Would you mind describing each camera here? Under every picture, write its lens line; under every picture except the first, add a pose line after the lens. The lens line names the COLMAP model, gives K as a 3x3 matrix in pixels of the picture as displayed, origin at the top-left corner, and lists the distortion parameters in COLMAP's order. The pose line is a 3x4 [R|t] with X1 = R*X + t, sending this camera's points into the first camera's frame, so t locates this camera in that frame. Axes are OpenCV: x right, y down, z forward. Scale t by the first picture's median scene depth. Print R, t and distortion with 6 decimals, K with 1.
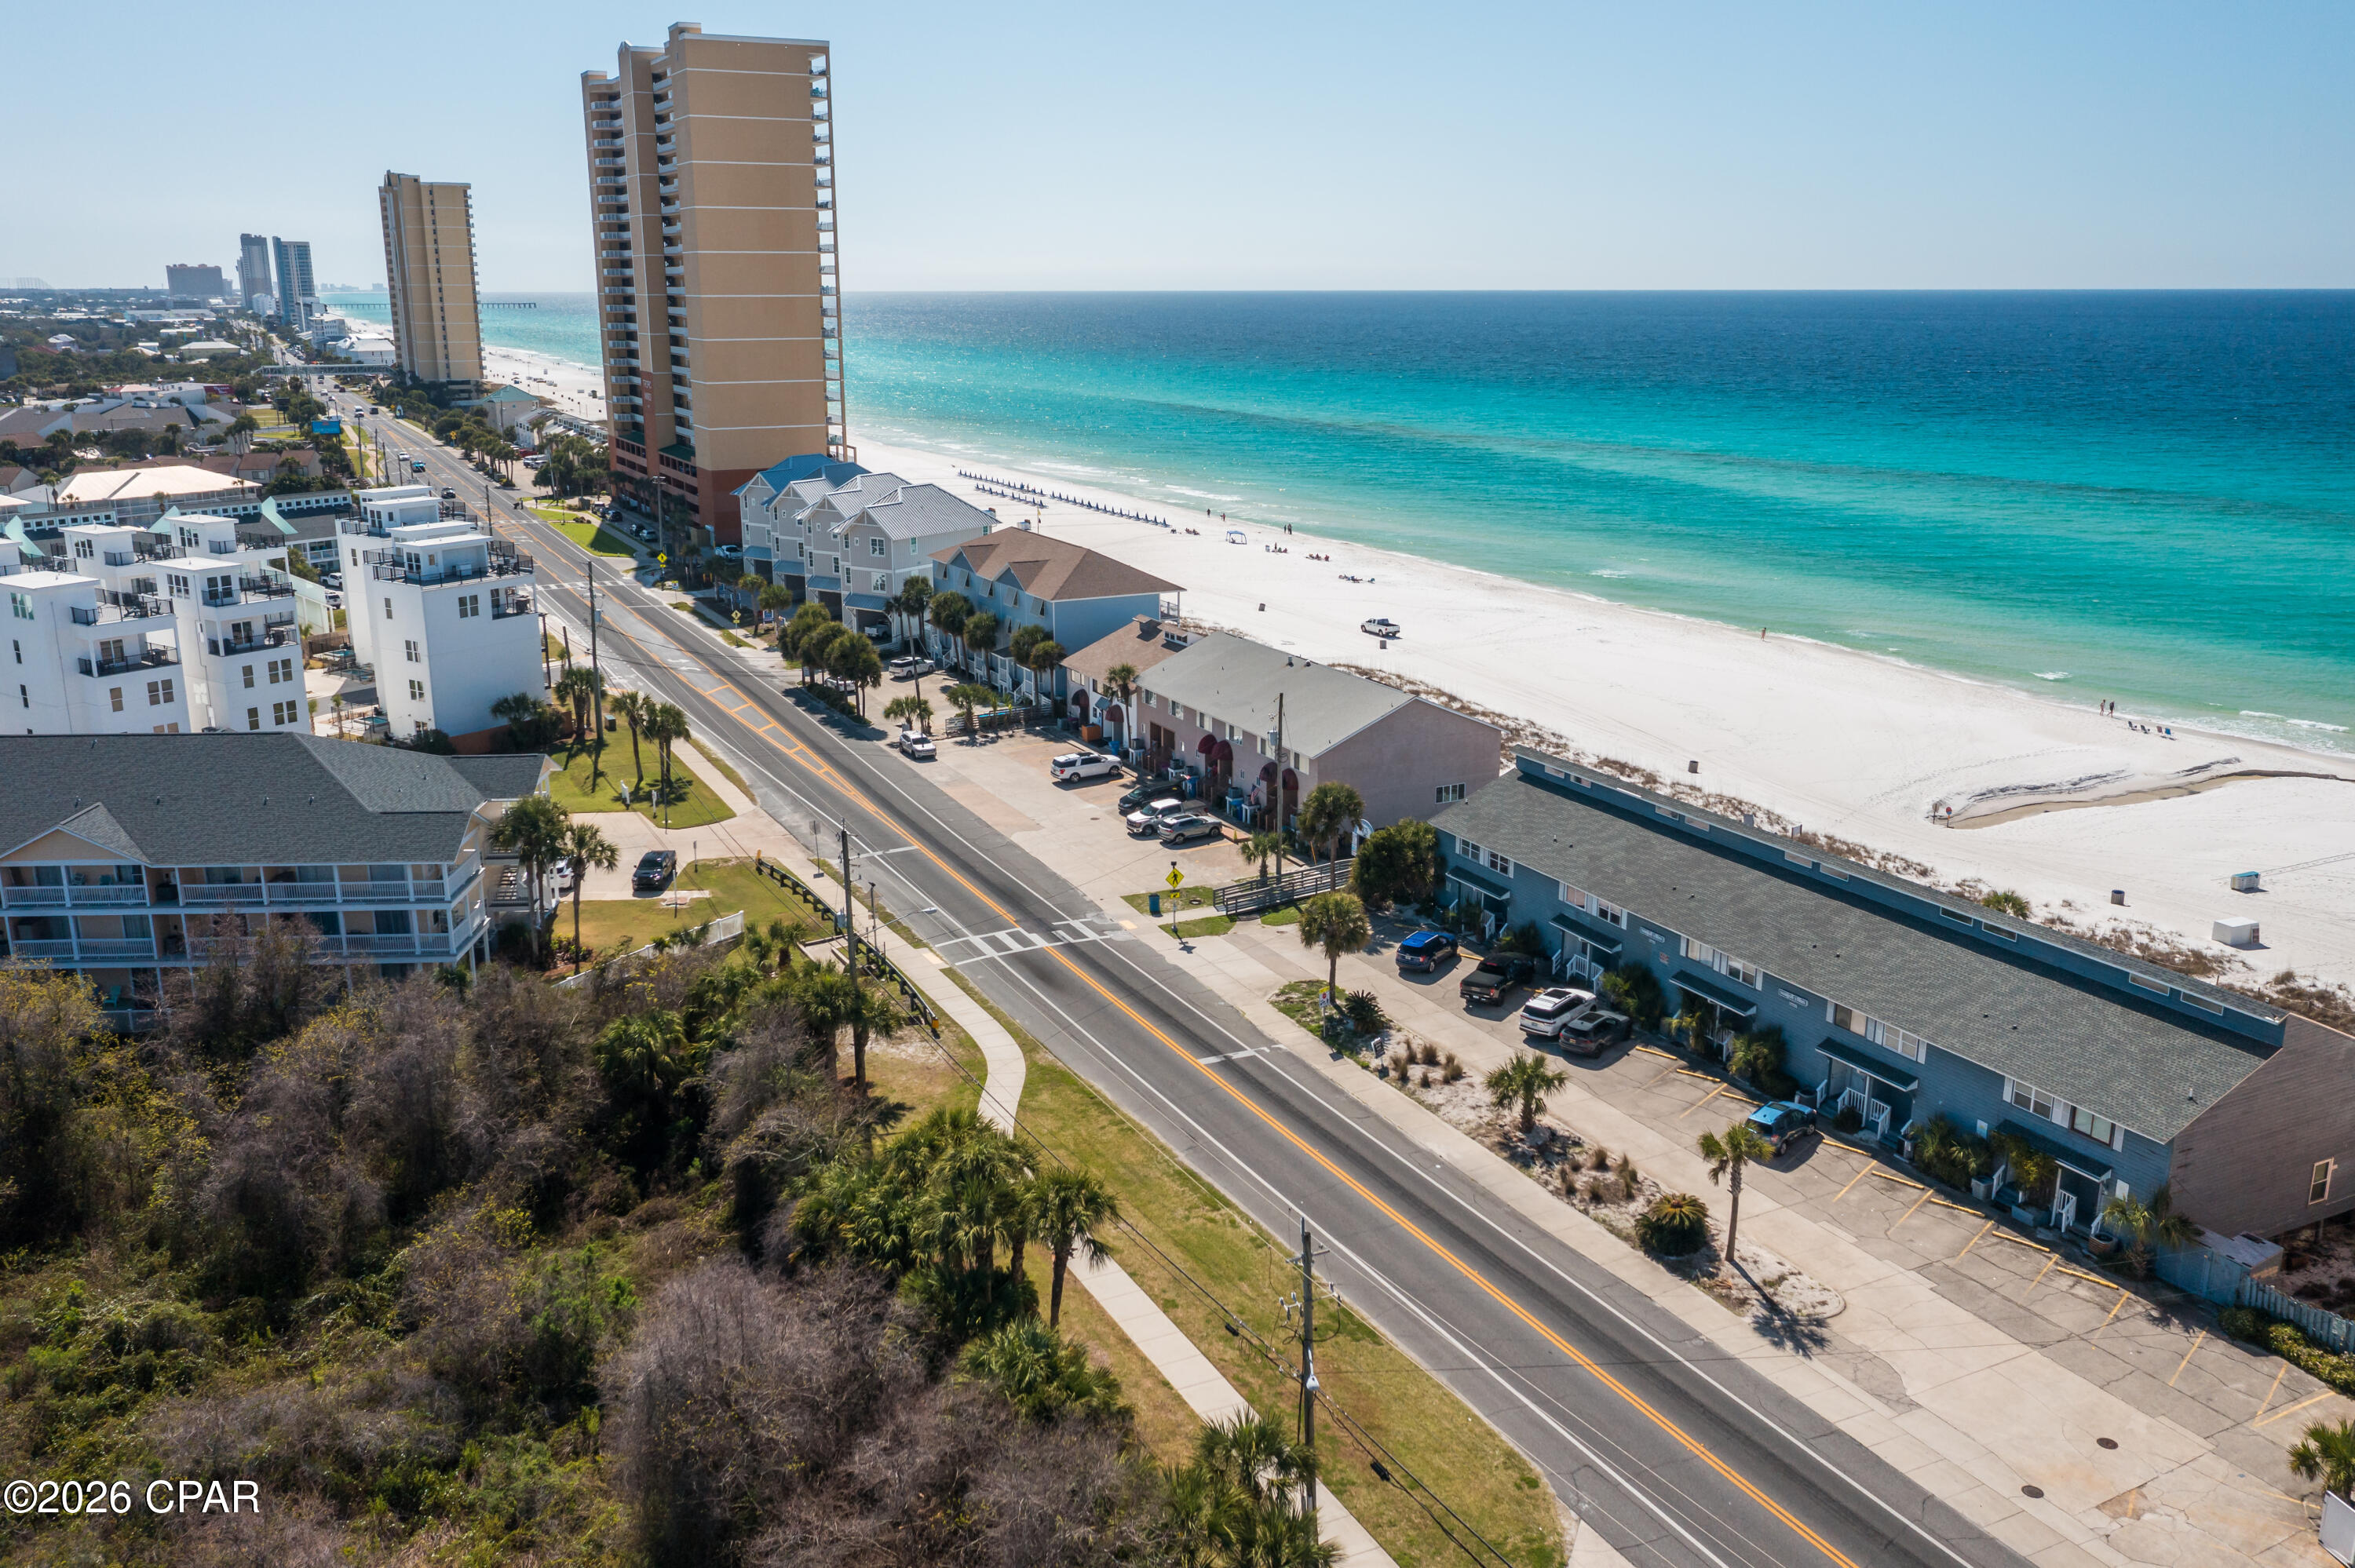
lens RADIAL K [[1887.9, 0, 1177.5], [0, 1887.9, 784.0], [0, 0, 1]] dist [-0.002394, 0.000397]
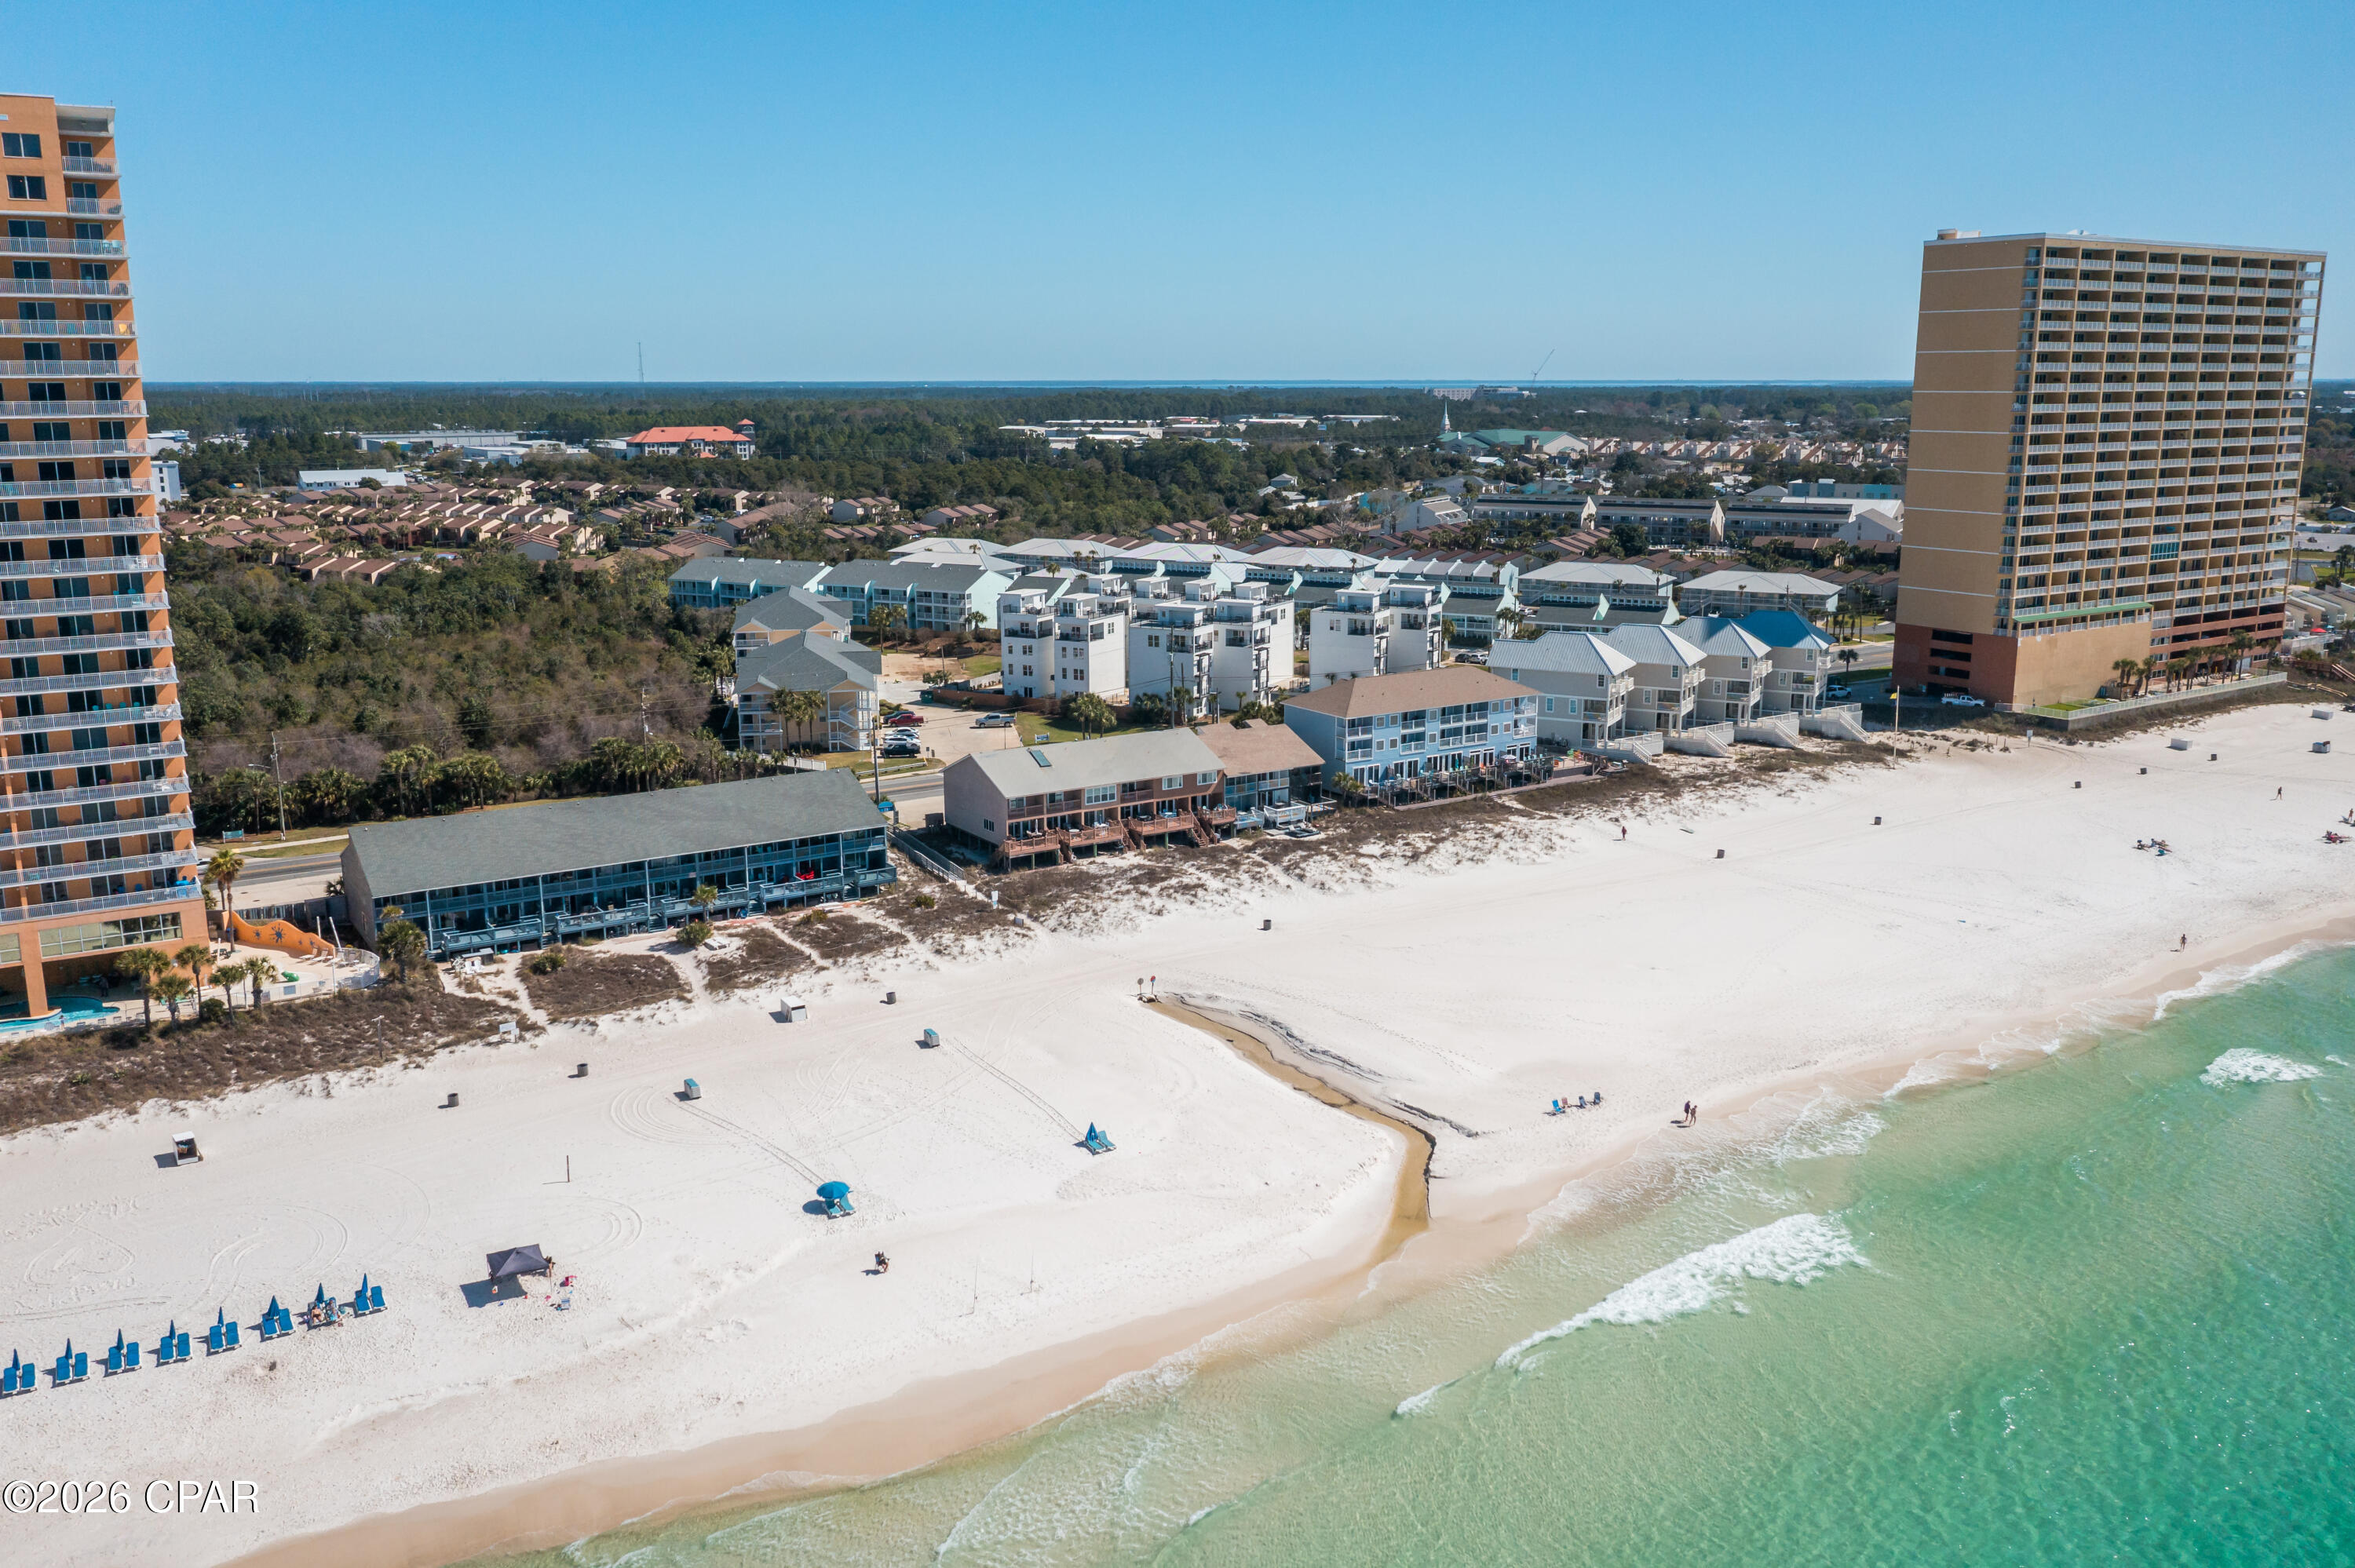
lens RADIAL K [[1887.9, 0, 1177.5], [0, 1887.9, 784.0], [0, 0, 1]] dist [-0.002394, 0.000397]
pose [[0.108009, 0.213106, -0.971041, 1.594231], [-0.253566, 0.950355, 0.180362, -0.332388], [0.961269, 0.226743, 0.156683, 0.862428]]
